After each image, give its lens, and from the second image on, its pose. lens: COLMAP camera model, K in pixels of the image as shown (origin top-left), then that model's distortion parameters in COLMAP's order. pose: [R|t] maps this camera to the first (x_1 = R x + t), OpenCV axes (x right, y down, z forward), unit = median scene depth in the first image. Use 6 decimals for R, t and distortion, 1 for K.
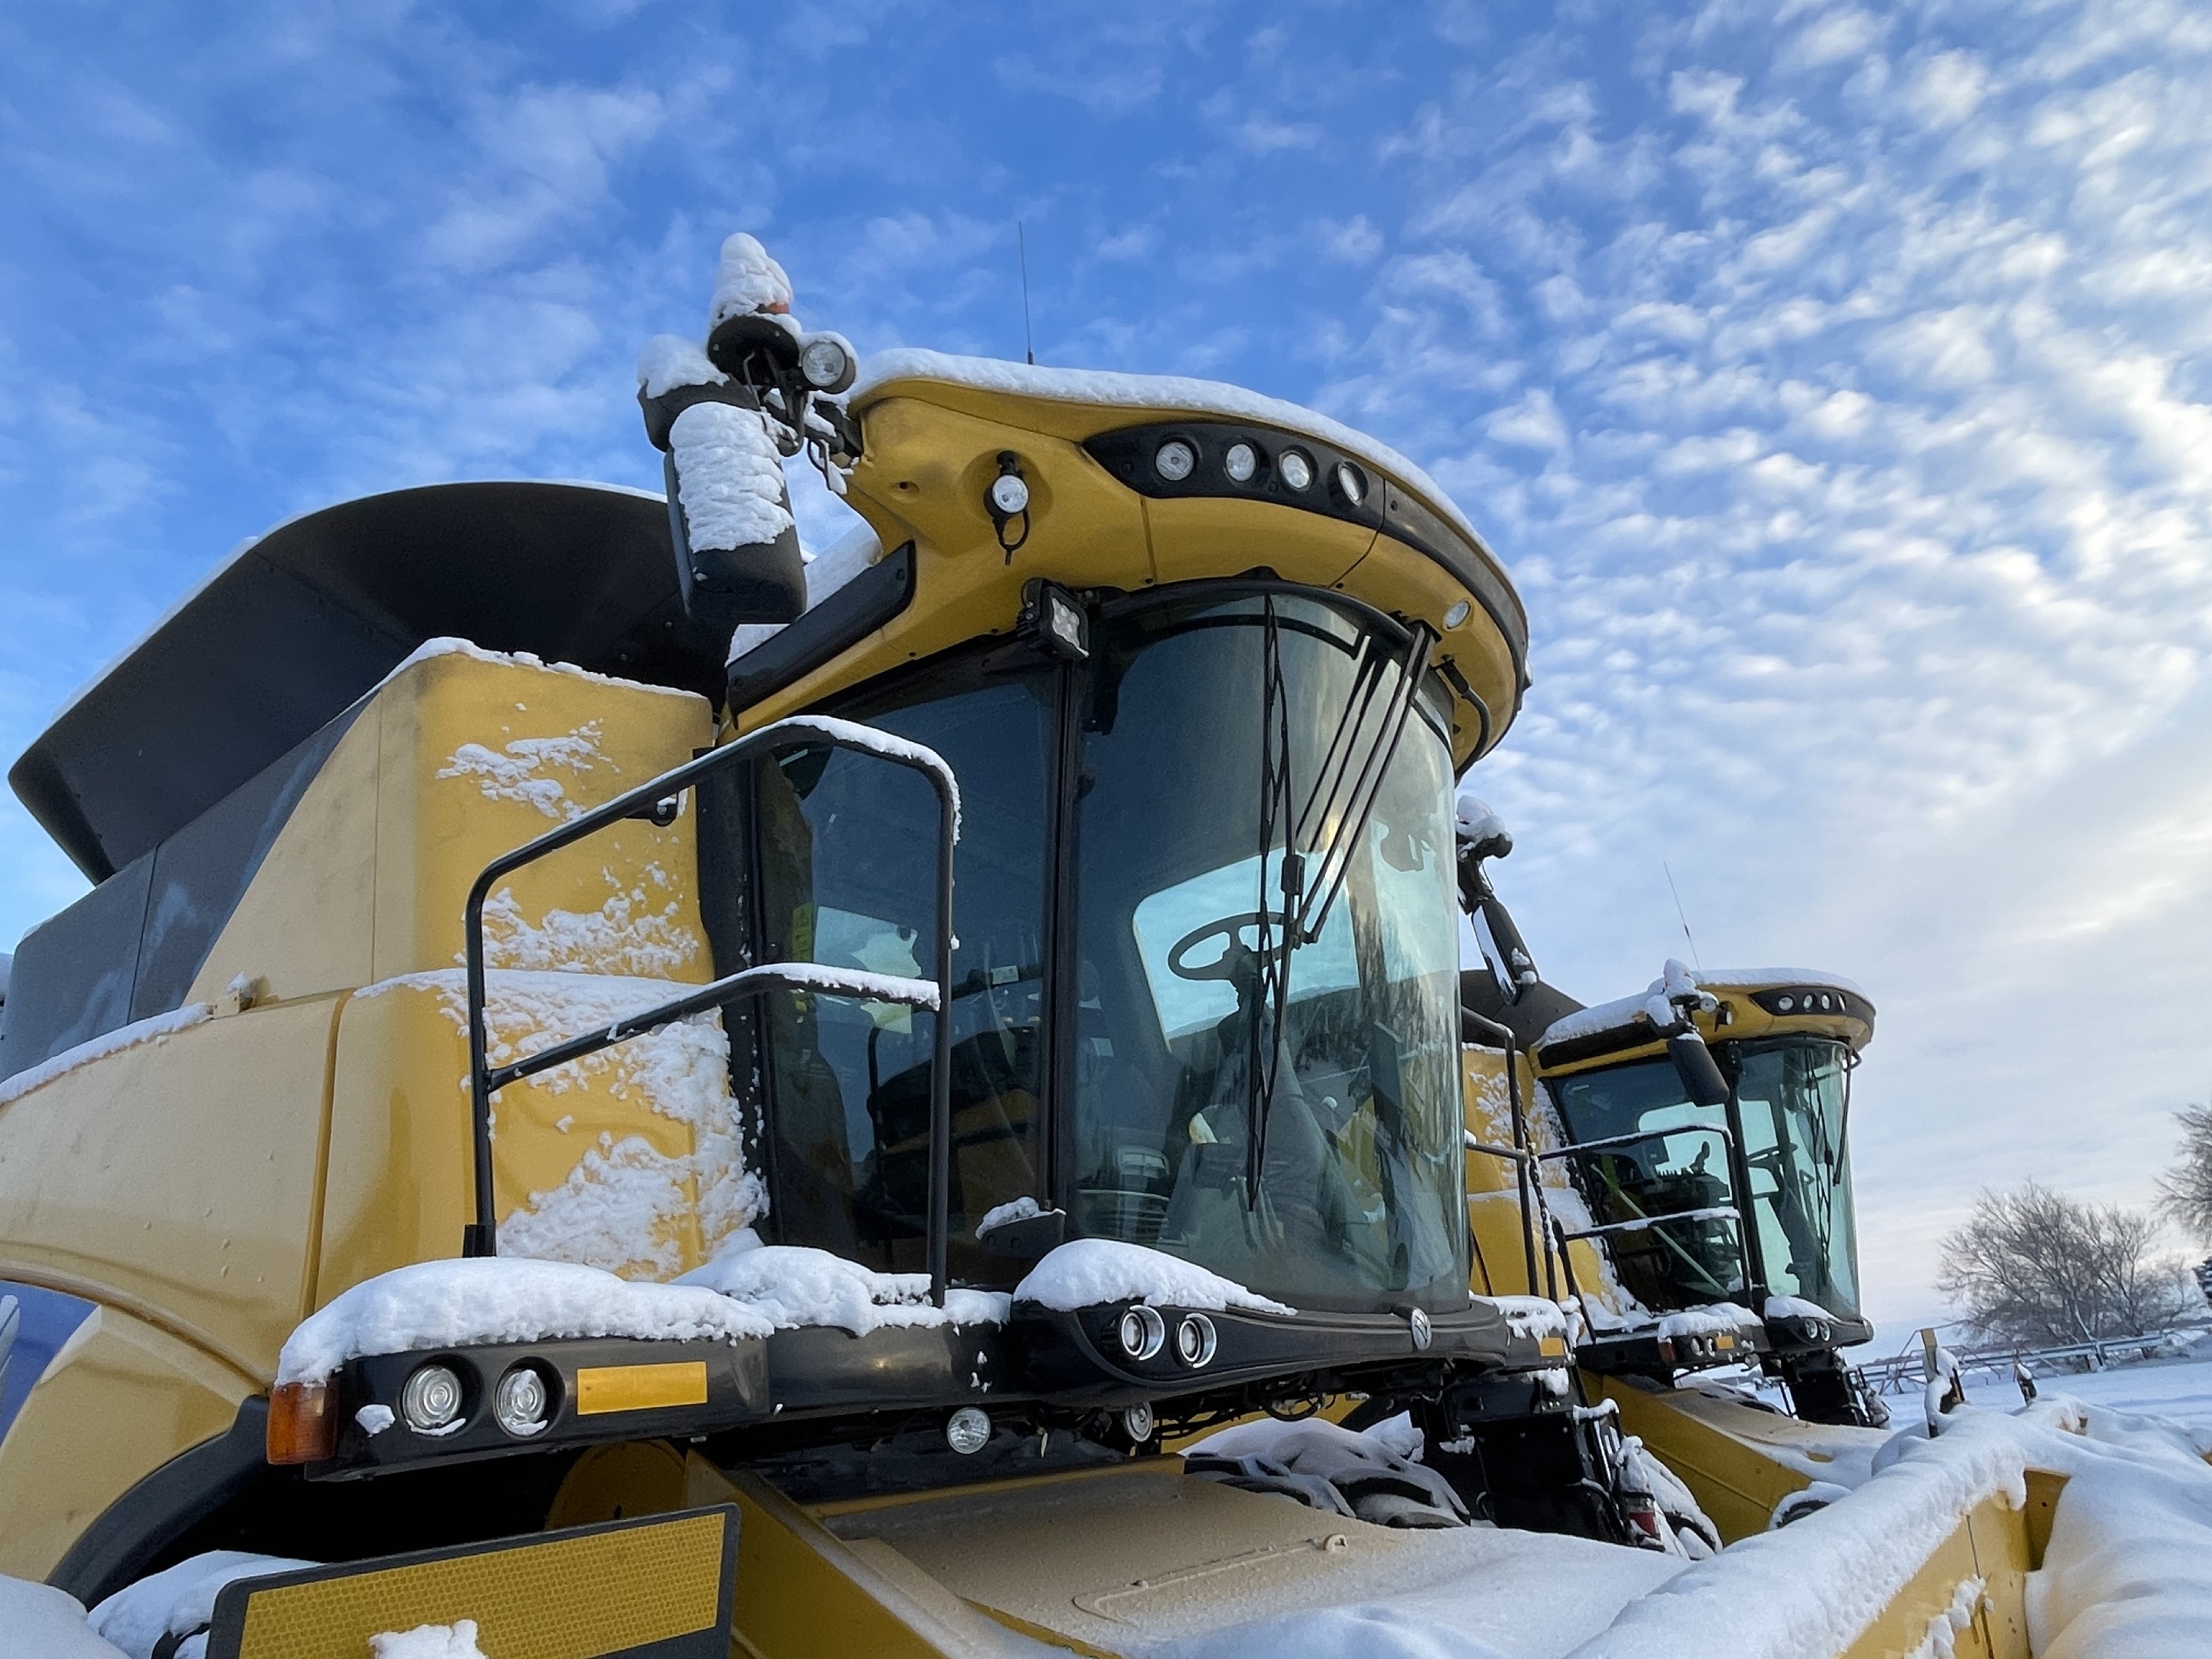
lens RADIAL K [[1417.0, 0, 1094.1], [0, 1417.0, 826.8], [0, 0, 1]] dist [0.001498, -0.001262]
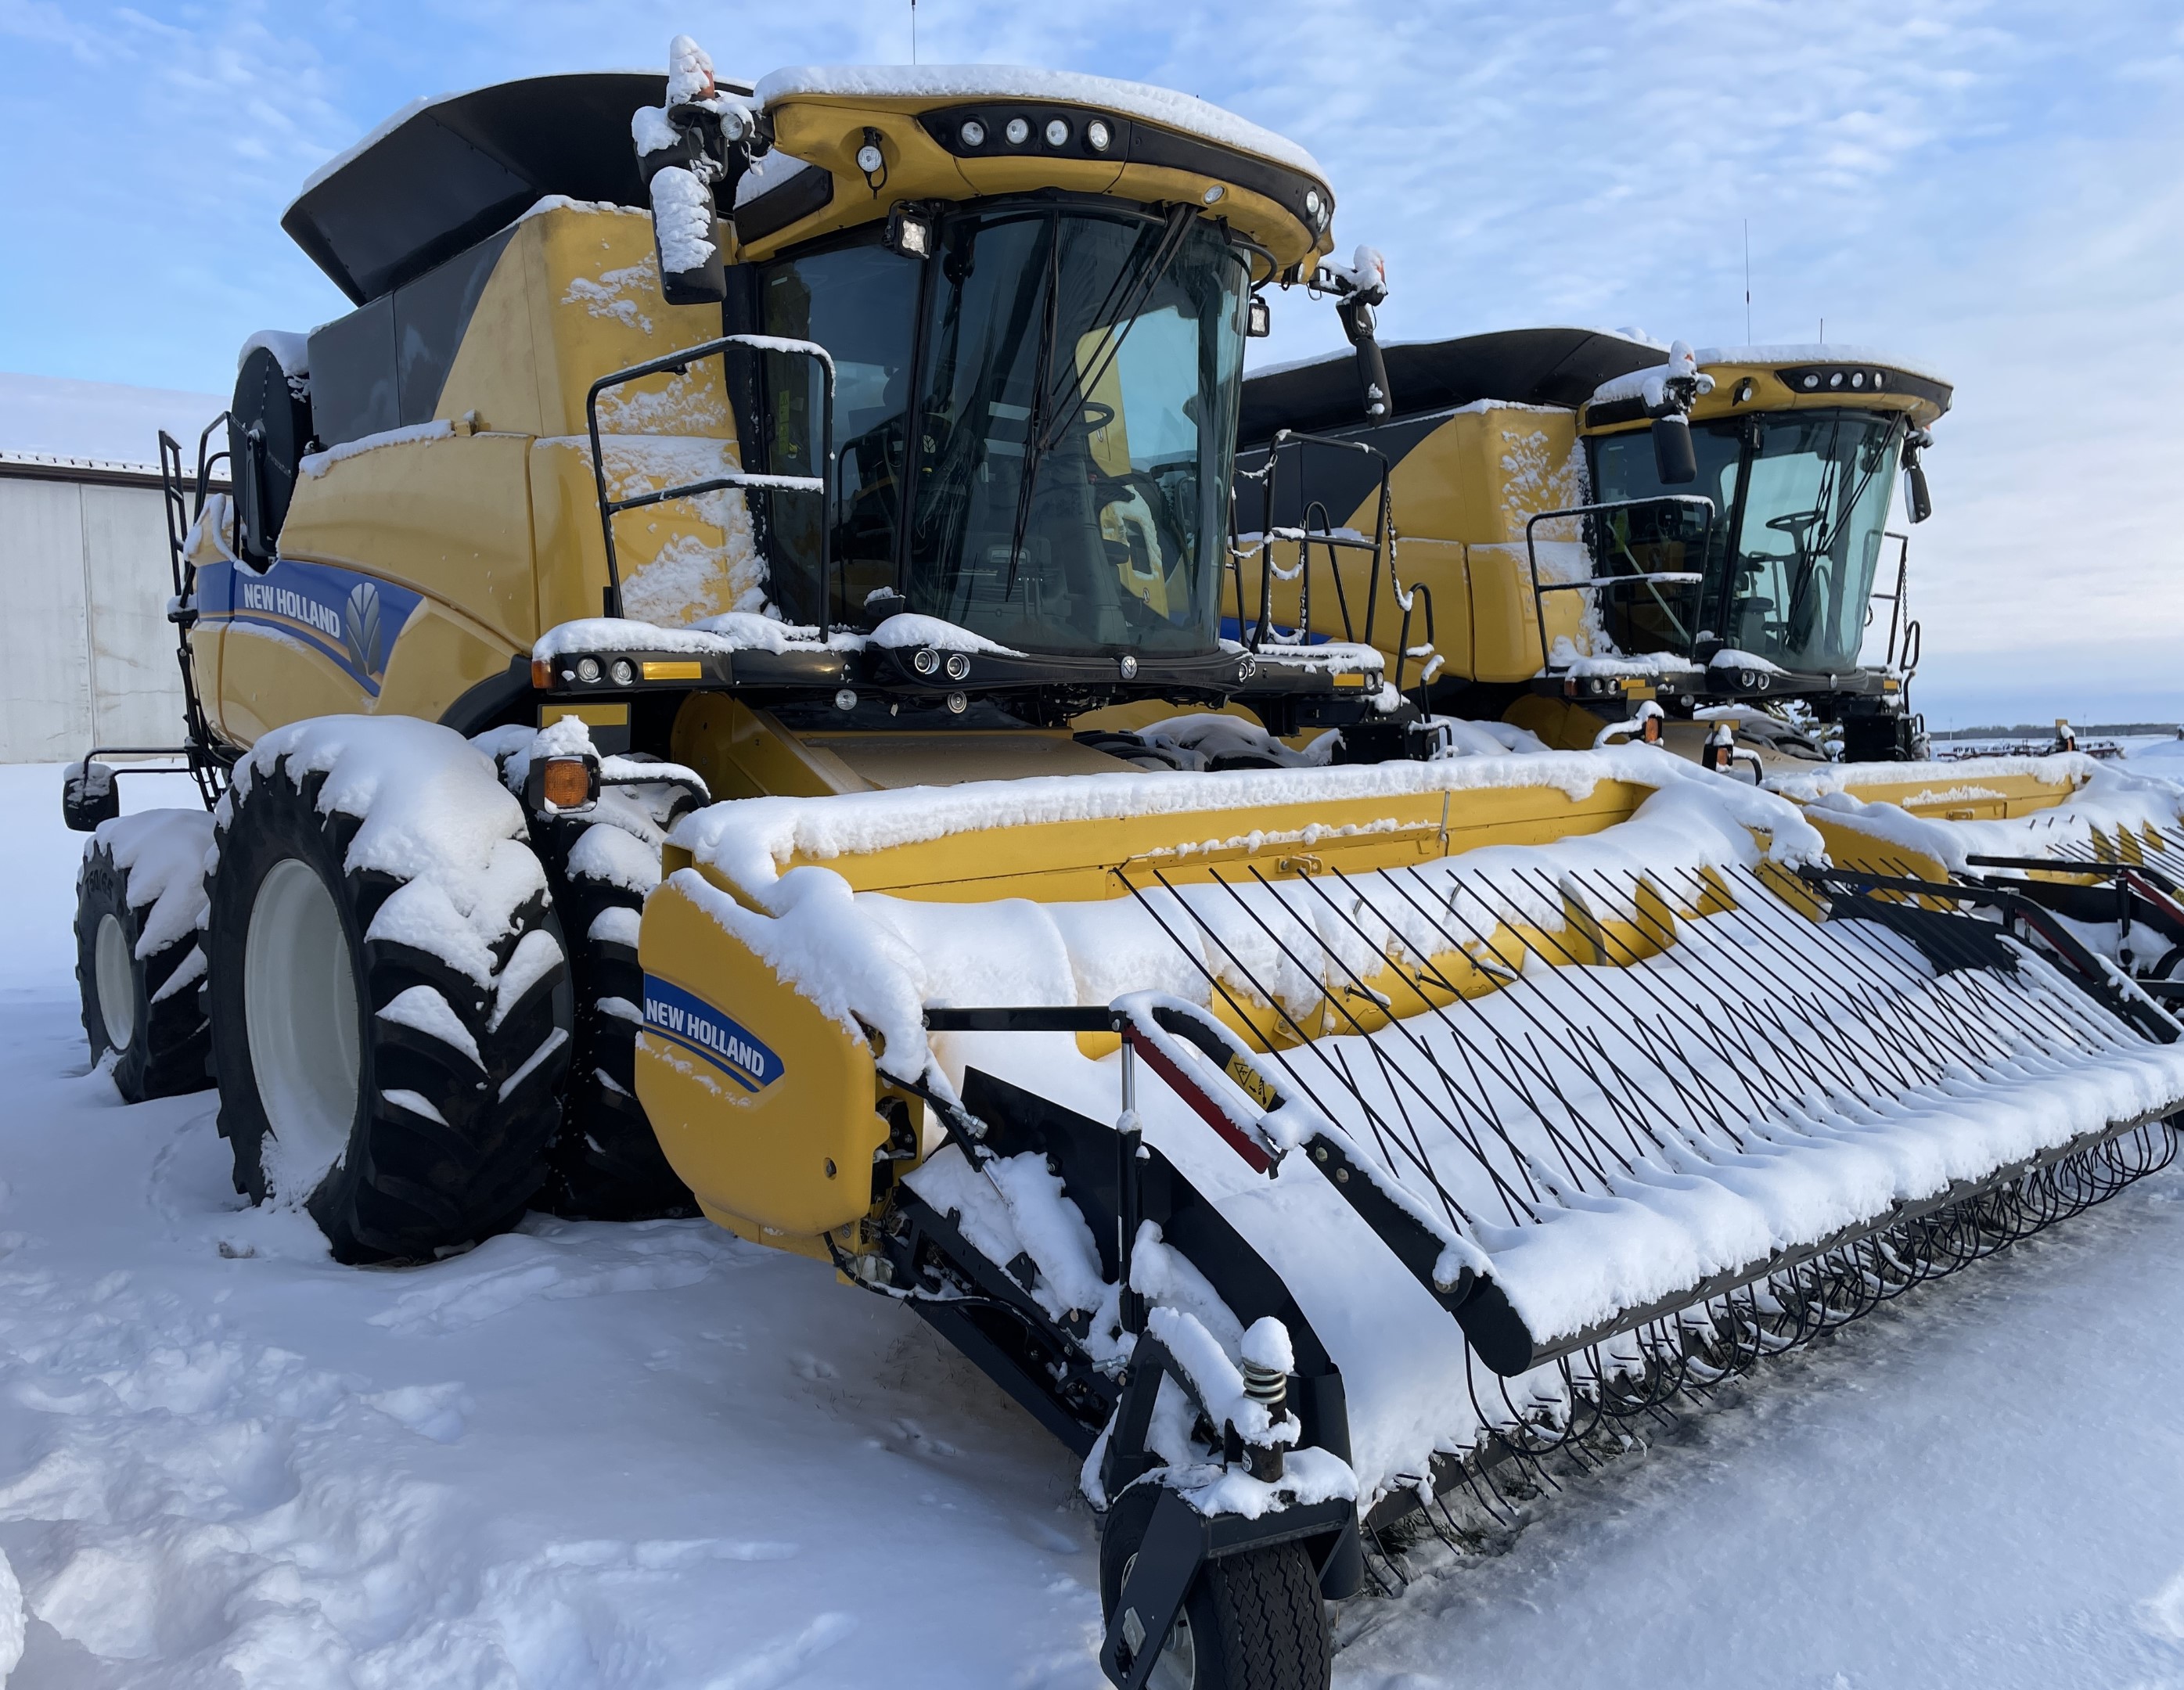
lens RADIAL K [[1756.0, 0, 1043.3], [0, 1756.0, 846.2], [0, 0, 1]] dist [0.134898, -0.205576]
pose [[0.977665, 0.092487, -0.188723, 0.581062], [0.005010, 0.887455, 0.460866, -0.470661], [0.210108, -0.451518, 0.867171, -1.049882]]
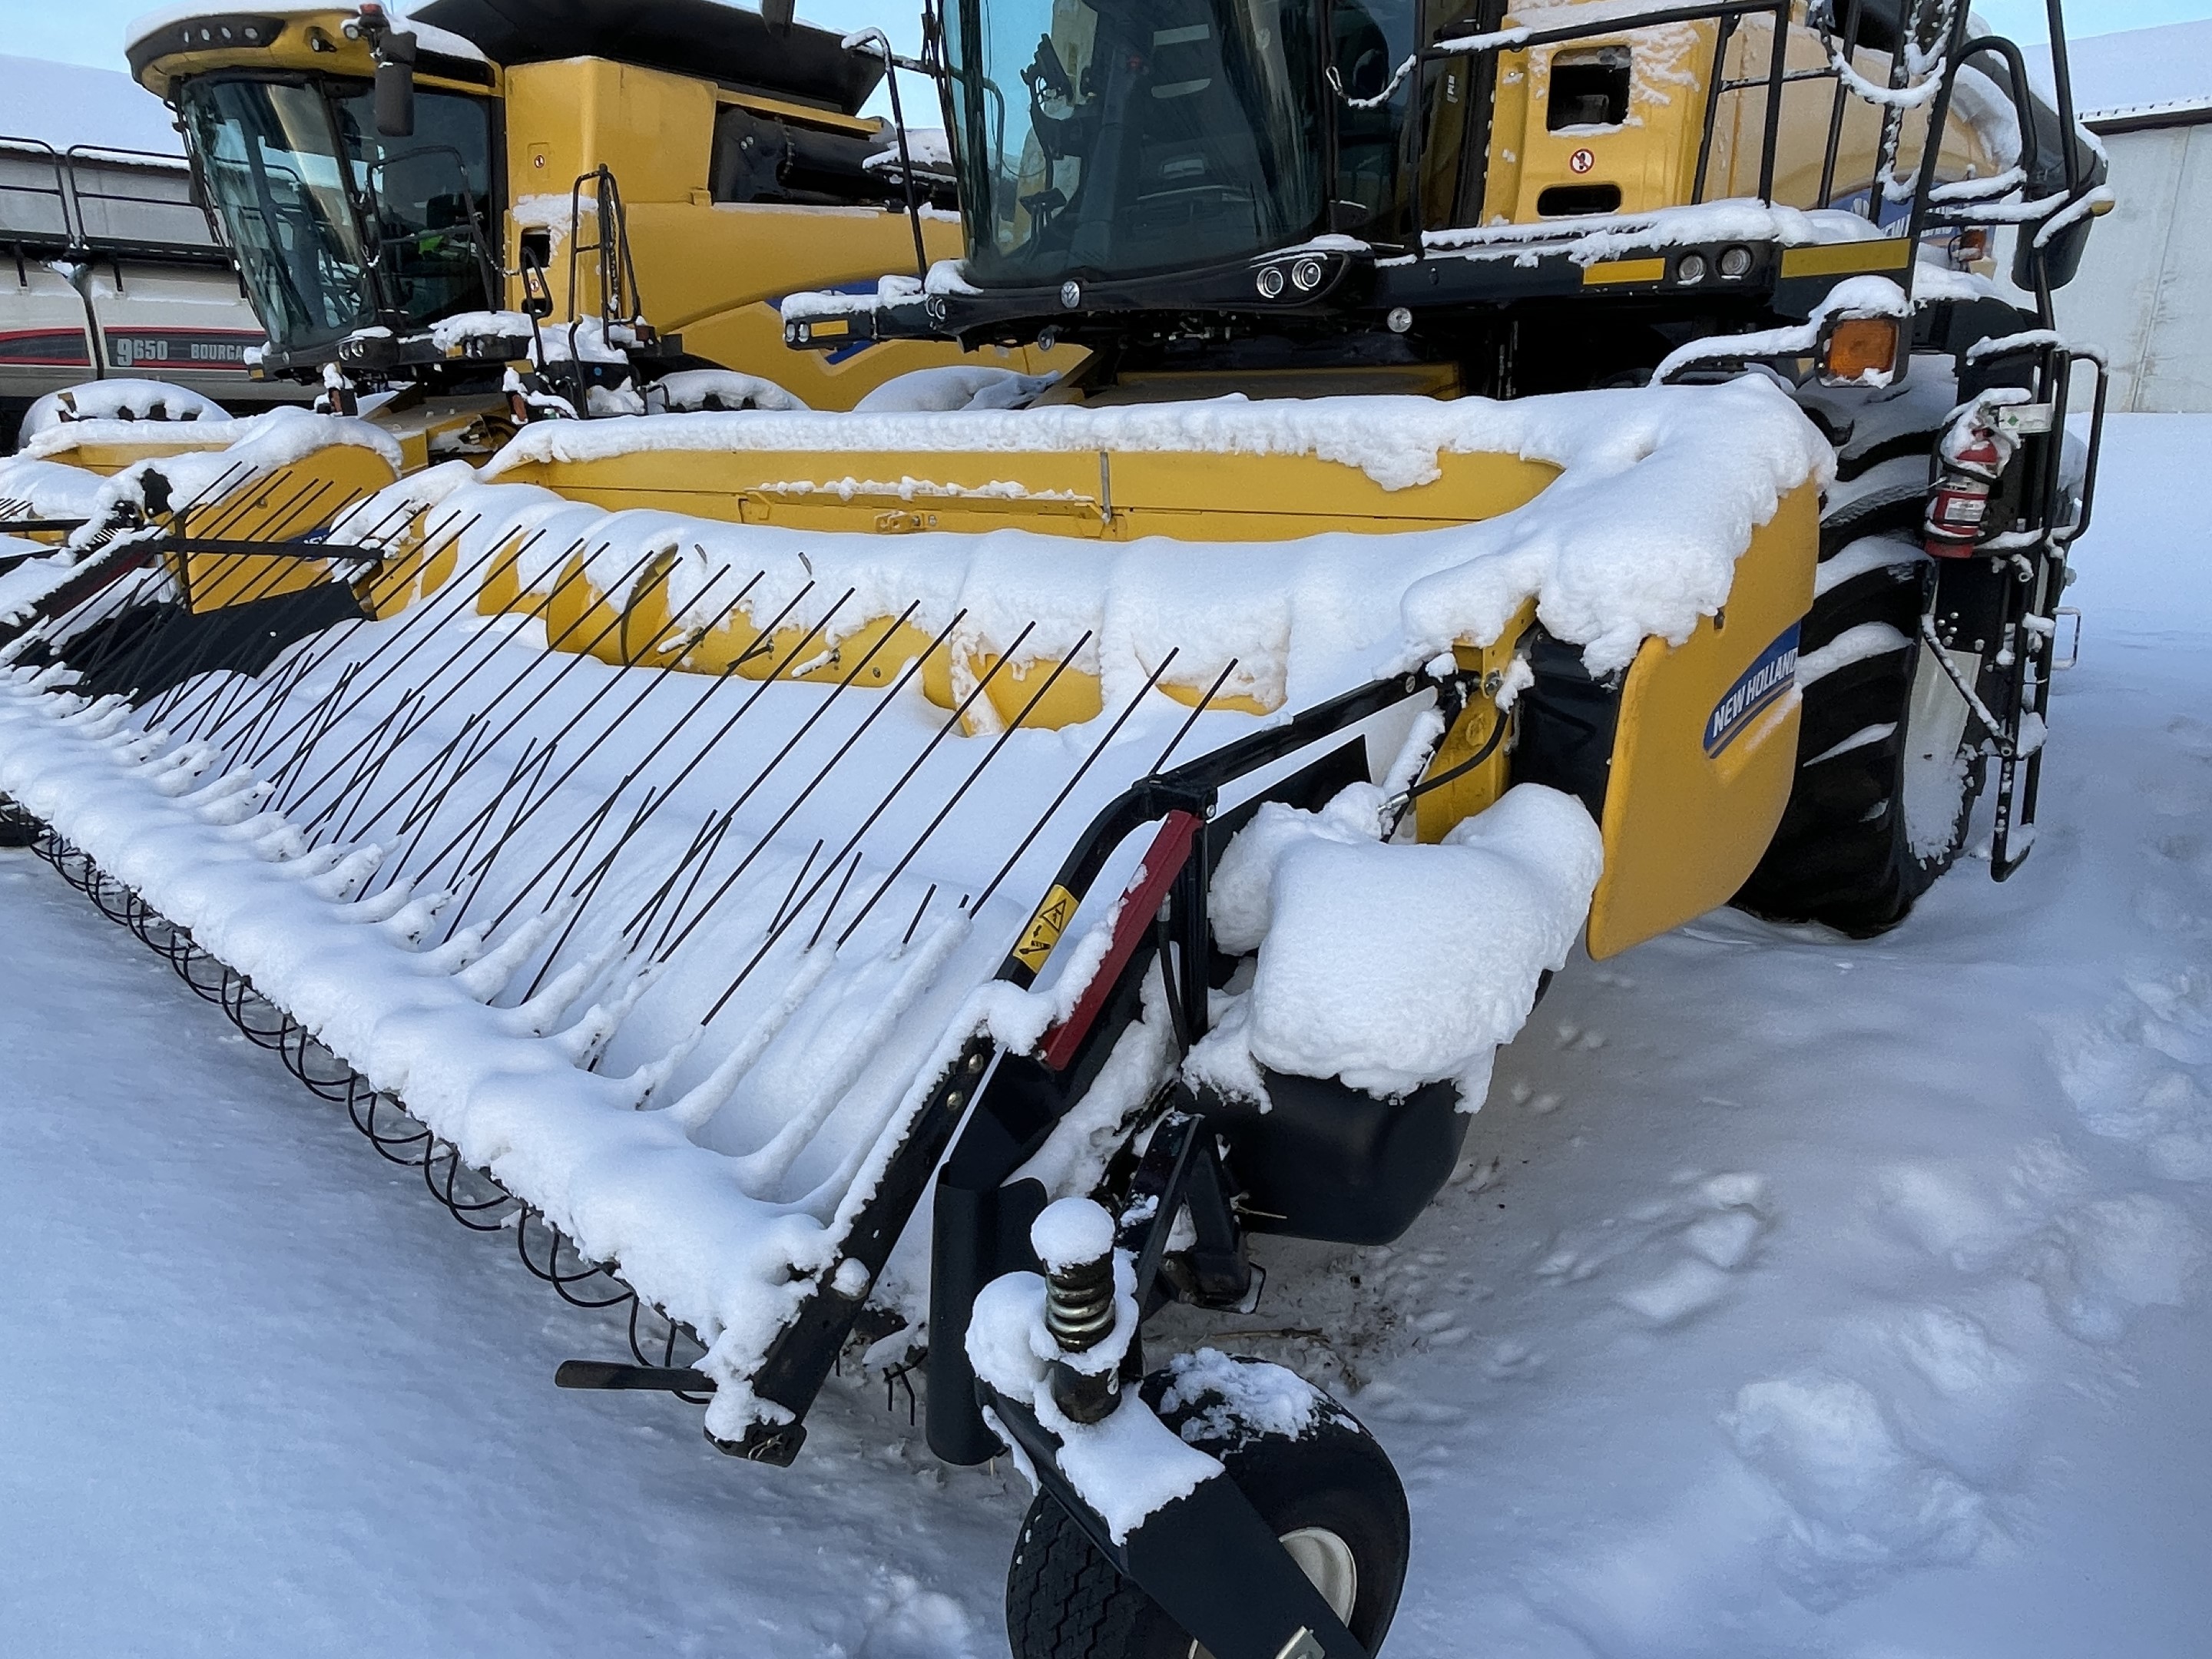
lens RADIAL K [[1398.0, 0, 1090.8], [0, 1398.0, 837.6], [0, 0, 1]] dist [-0.002834, -0.002516]
pose [[-0.116432, 0.383226, -0.916287, 1.975968], [0.408801, 0.859281, 0.307438, 0.422628], [0.905166, -0.338783, -0.256712, 1.266590]]
